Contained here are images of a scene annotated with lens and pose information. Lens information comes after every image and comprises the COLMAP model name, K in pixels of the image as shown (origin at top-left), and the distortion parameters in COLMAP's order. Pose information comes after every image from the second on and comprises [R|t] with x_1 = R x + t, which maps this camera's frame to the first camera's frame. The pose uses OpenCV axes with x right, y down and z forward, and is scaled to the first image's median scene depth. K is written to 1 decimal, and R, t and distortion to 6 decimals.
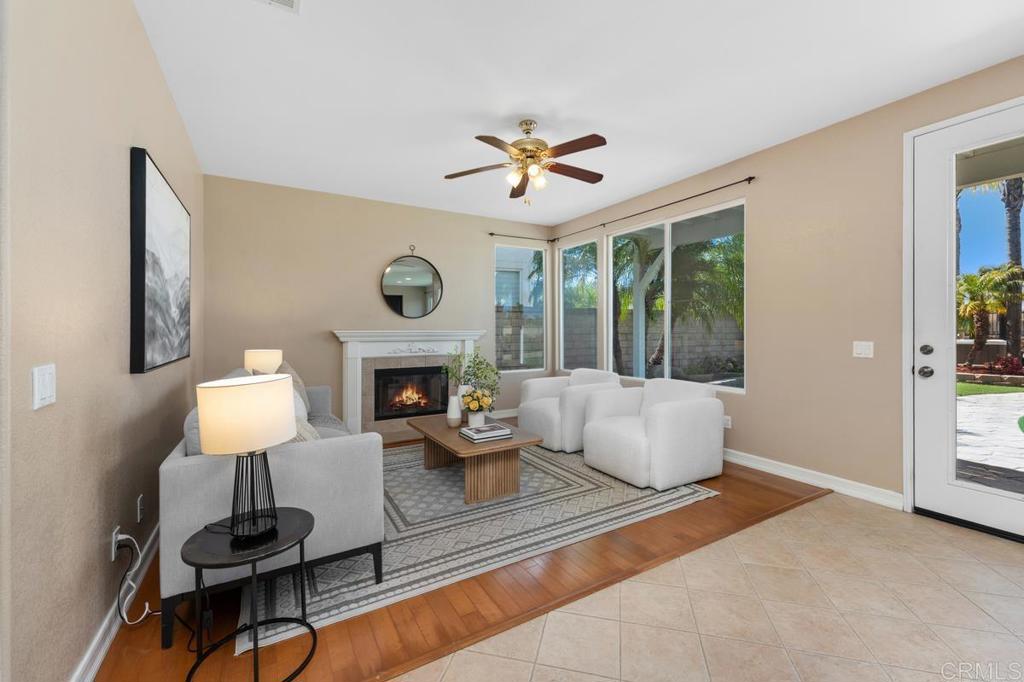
lens RADIAL K [[418.4, 0, 510.6], [0, 418.4, 332.8], [0, 0, 1]] dist [-0.009264, -0.000063]
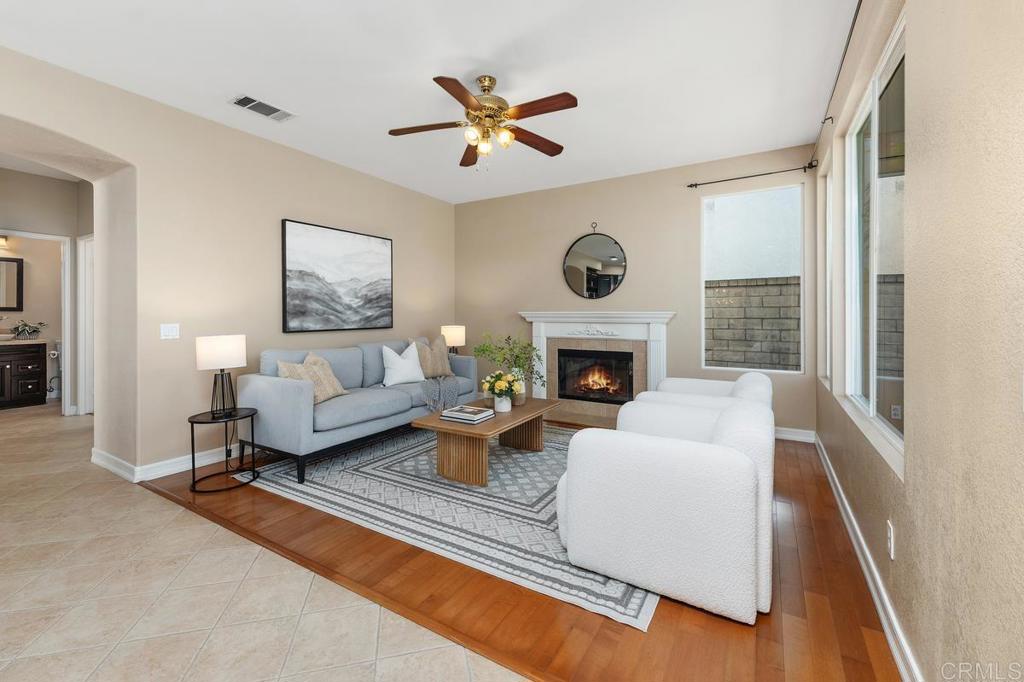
lens RADIAL K [[418.4, 0, 498.0], [0, 418.4, 316.4], [0, 0, 1]] dist [-0.009264, -0.000063]
pose [[0.476266, 0.004491, -0.879290, 0.864064], [-0.005107, 0.999984, 0.002341, 0.006514], [0.879286, 0.003376, 0.476282, 0.610127]]
